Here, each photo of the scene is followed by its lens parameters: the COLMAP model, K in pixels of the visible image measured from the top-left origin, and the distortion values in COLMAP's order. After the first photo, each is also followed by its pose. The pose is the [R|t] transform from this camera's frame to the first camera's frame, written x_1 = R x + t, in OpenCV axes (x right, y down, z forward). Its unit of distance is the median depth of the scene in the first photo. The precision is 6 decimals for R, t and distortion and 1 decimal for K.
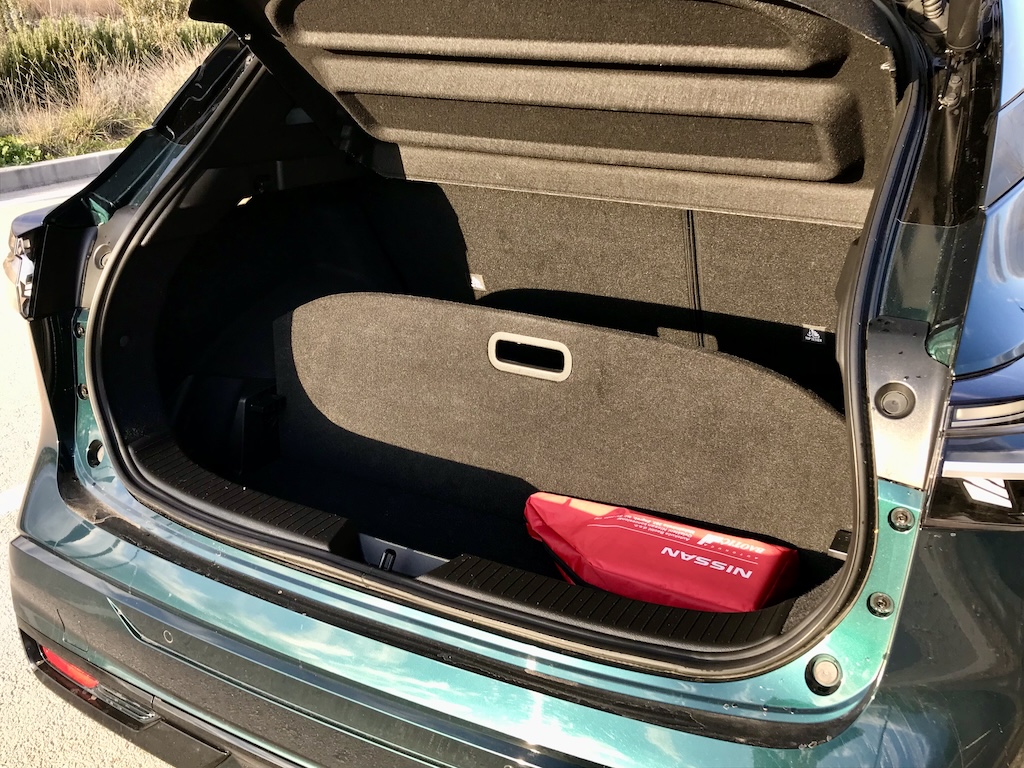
lens RADIAL K [[1045.3, 0, 511.6], [0, 1045.3, 384.3], [0, 0, 1]] dist [0.005732, 0.000000]
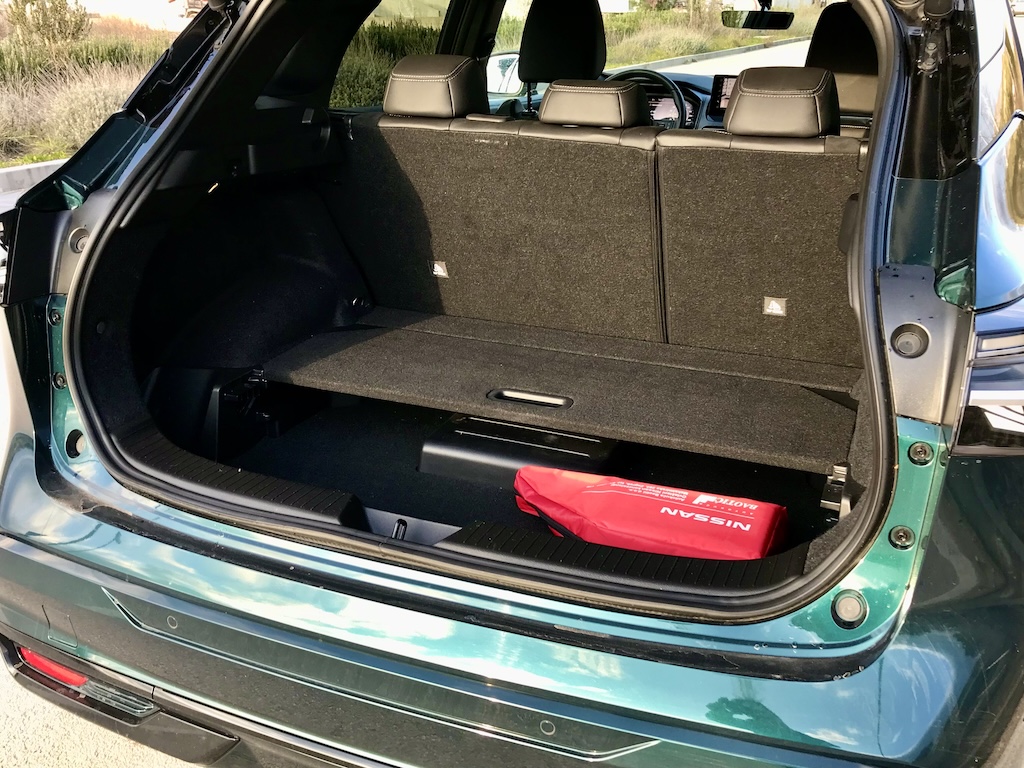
lens RADIAL K [[1012.4, 0, 511.3], [0, 1012.4, 381.4], [0, 0, 1]] dist [0.021181, 0.000000]
pose [[0.993698, -0.034598, 0.106621, -0.105570], [0.036564, 0.999194, -0.016545, 0.043584], [-0.105963, 0.020339, 0.994162, 0.021191]]
